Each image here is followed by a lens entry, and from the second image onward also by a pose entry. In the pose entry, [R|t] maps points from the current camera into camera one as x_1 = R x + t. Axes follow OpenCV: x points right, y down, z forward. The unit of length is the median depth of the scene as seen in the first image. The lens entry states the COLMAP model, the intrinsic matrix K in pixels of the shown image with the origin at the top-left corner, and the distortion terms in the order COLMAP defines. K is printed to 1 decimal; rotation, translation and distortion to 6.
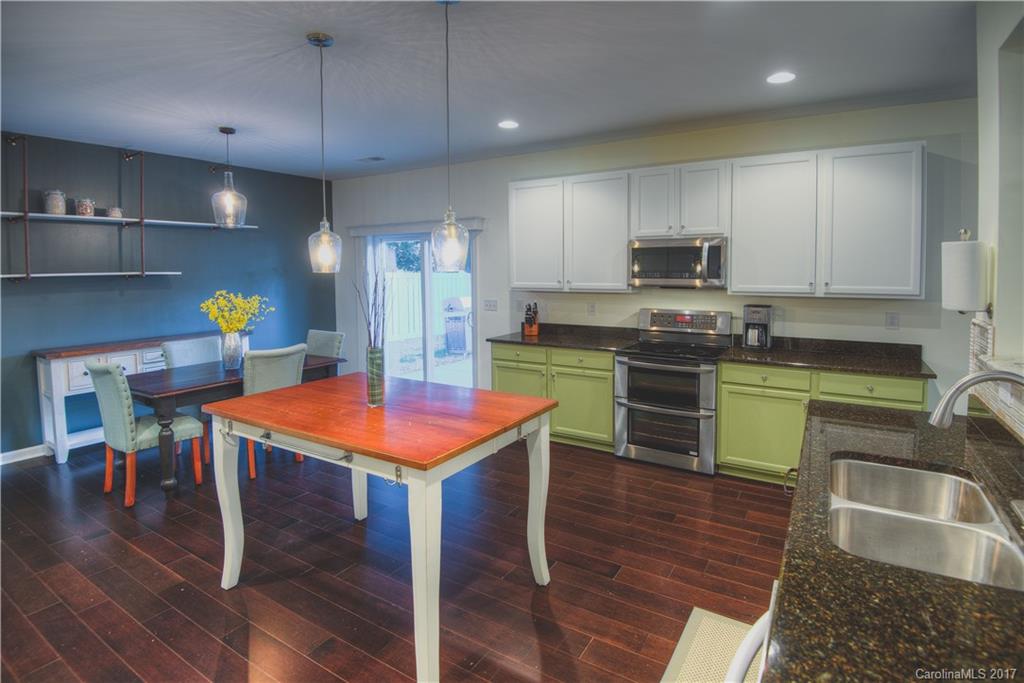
lens RADIAL K [[489.2, 0, 515.0], [0, 489.2, 334.9], [0, 0, 1]] dist [-0.001662, -0.025582]
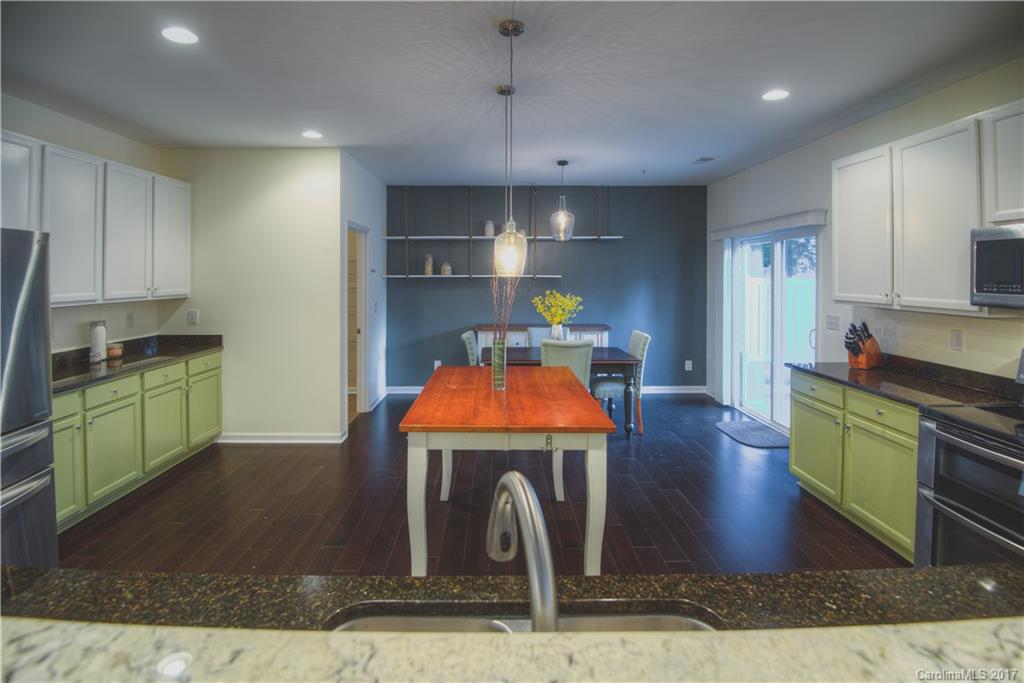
lens RADIAL K [[505.1, 0, 510.3], [0, 505.1, 316.9], [0, 0, 1]] dist [0.000948, -0.036433]
pose [[0.531770, 0.075698, -0.843499, 0.422619], [-0.117282, 0.992983, 0.015175, -0.028349], [0.838728, 0.090858, 0.536917, 0.202604]]
